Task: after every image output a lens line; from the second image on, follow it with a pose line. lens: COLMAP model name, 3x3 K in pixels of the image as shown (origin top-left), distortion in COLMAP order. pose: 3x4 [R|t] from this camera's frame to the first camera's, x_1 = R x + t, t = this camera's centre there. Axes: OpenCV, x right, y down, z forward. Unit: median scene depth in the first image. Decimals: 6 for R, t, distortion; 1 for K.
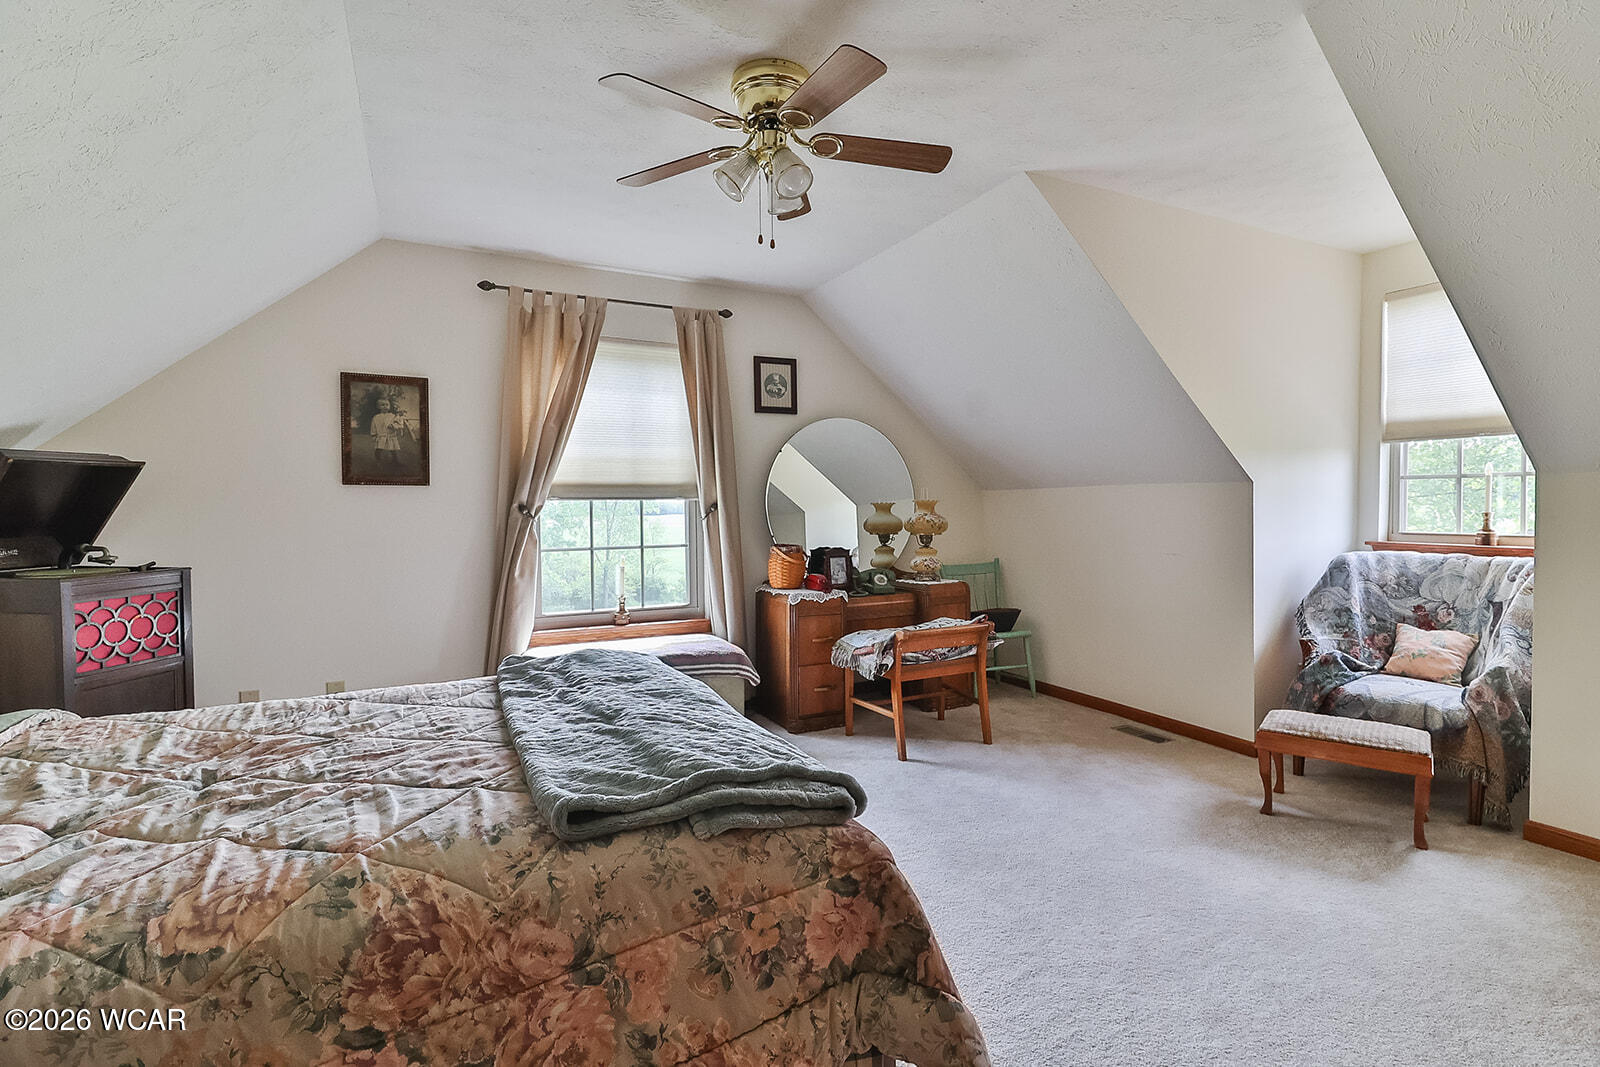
lens RADIAL K [[766.7, 0, 807.7], [0, 766.7, 530.9], [0, 0, 1]] dist [0.014944, -0.001993]
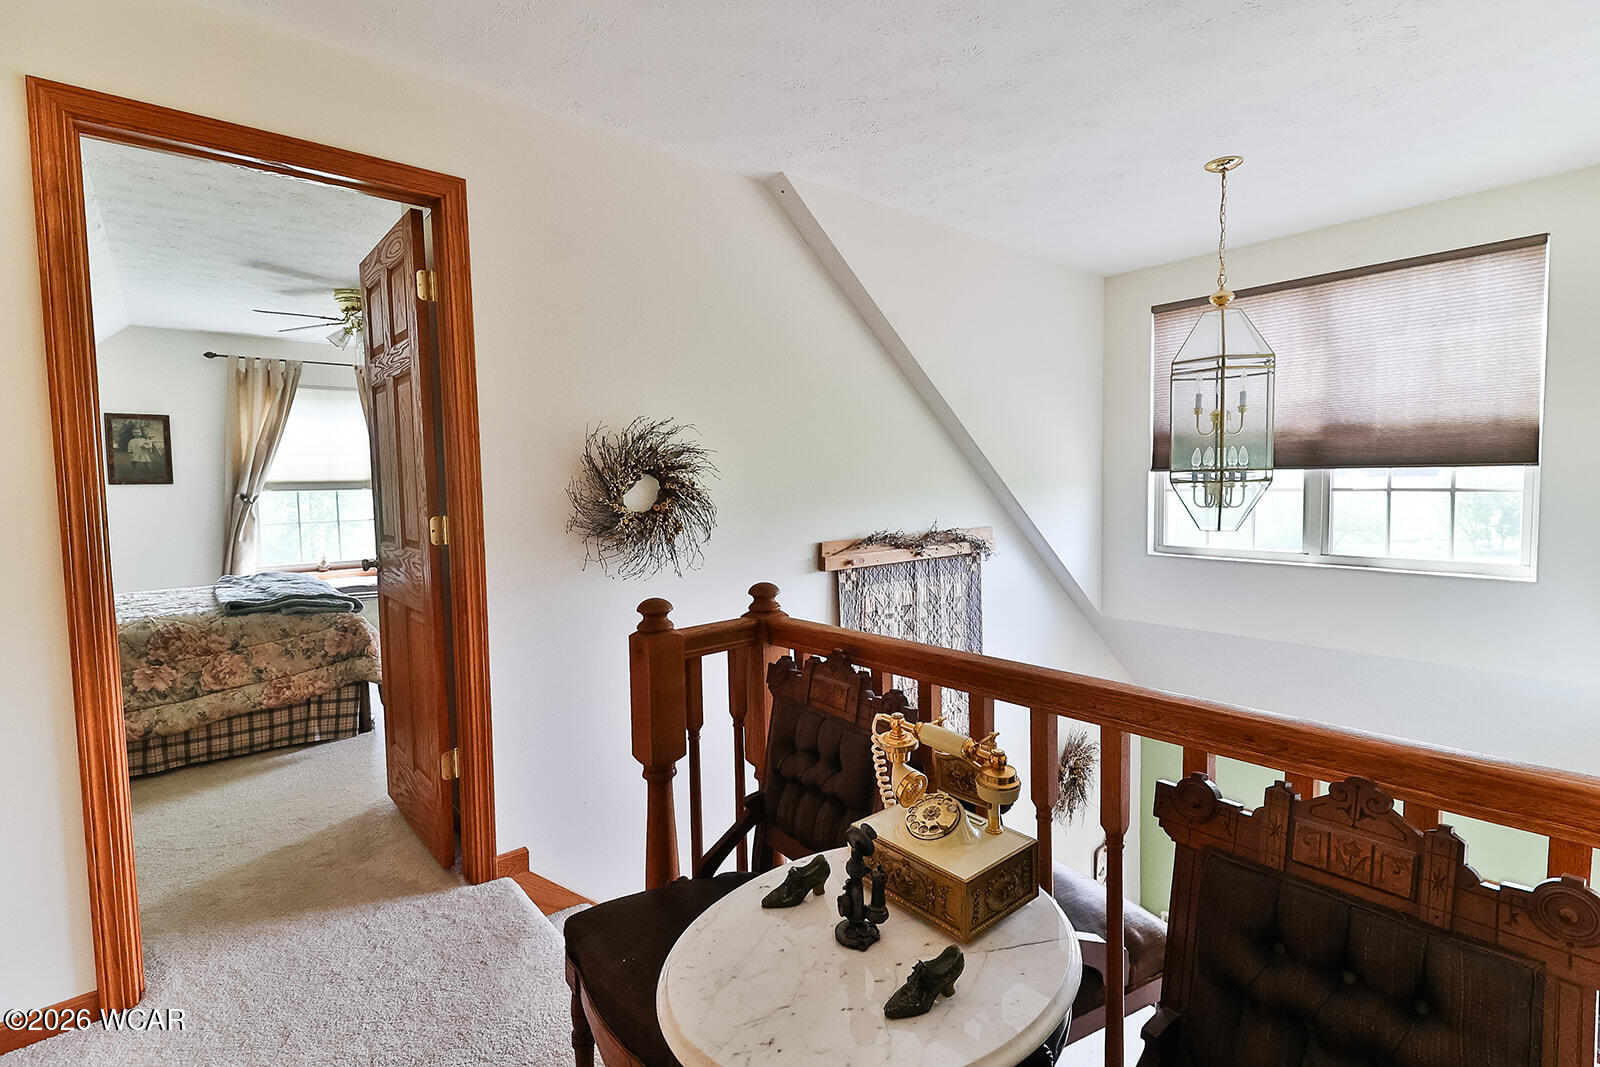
lens RADIAL K [[766.7, 0, 808.4], [0, 766.7, 528.0], [0, 0, 1]] dist [0.014944, -0.001993]
pose [[0.974479, -0.024776, 0.223107, 0.419104], [0.018102, 0.999327, 0.031907, 0.003646], [-0.223748, -0.027054, 0.974272, -0.835104]]
